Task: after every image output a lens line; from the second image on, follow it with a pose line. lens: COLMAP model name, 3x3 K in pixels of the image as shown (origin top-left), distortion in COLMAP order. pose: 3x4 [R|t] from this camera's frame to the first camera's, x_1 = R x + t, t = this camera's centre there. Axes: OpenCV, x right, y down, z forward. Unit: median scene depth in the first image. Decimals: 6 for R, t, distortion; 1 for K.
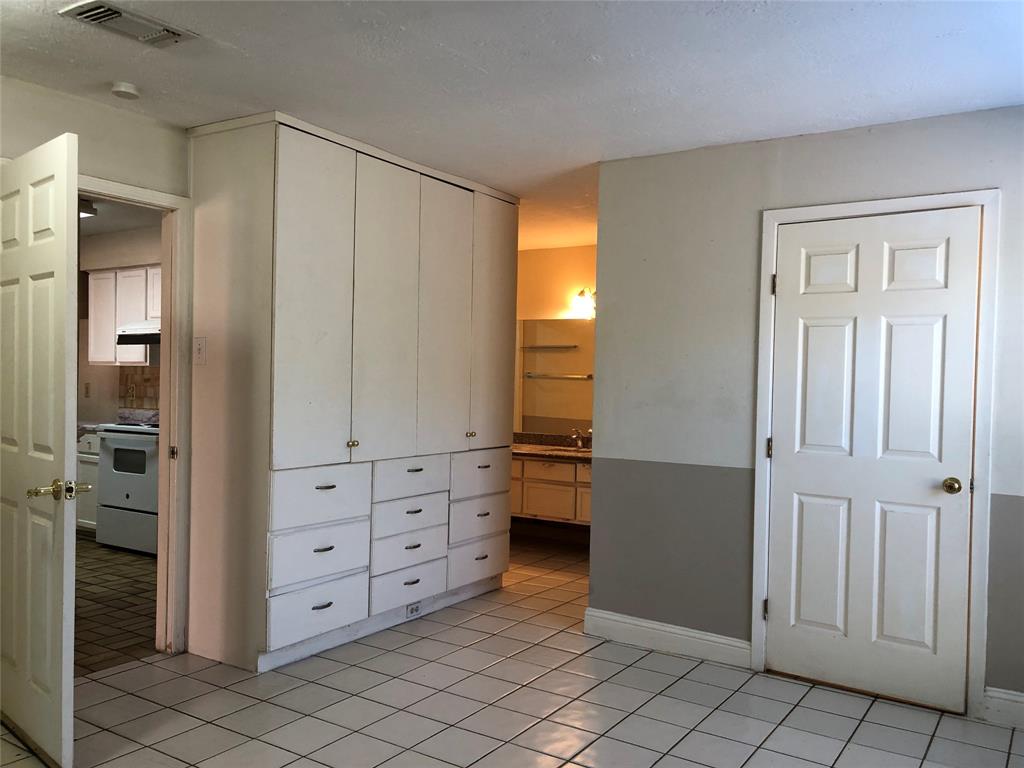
lens RADIAL K [[832.7, 0, 510.1], [0, 832.7, 399.1], [0, 0, 1]] dist [0.042309, -0.002962]
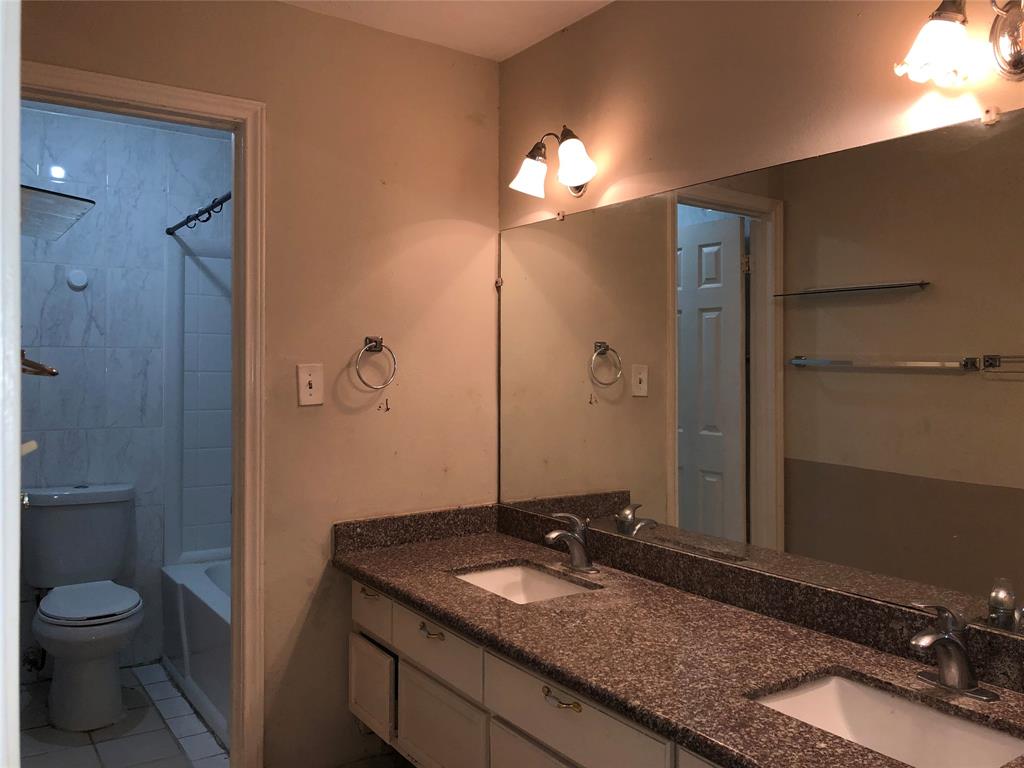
lens RADIAL K [[821.7, 0, 497.7], [0, 821.7, 381.8], [0, 0, 1]] dist [0.025044, -0.017514]
pose [[0.922548, -0.009975, -0.385753, 0.081831], [0.005423, 0.999902, -0.012886, -0.028971], [0.385844, 0.009796, 0.922512, 1.066984]]
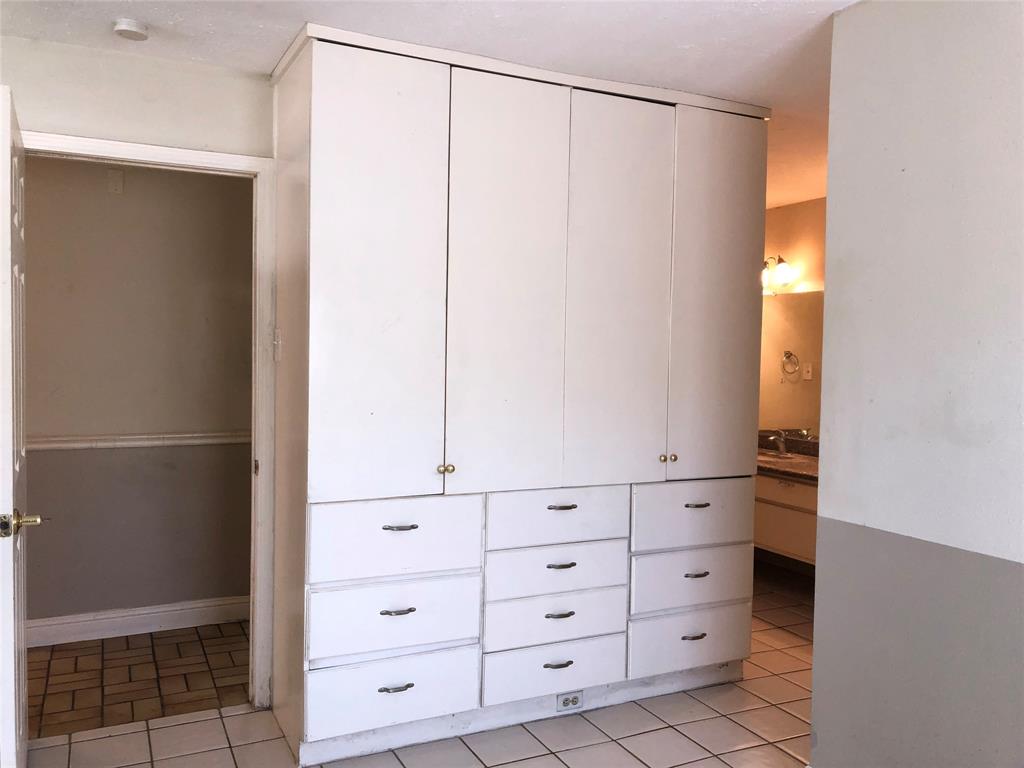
lens RADIAL K [[831.3, 0, 516.3], [0, 831.3, 376.2], [0, 0, 1]] dist [0.019058, 0.001061]
pose [[0.858296, 0.011346, -0.513029, 0.209635], [-0.012730, 0.999919, 0.000816, -0.025964], [0.512997, 0.005831, 0.858371, 0.365214]]
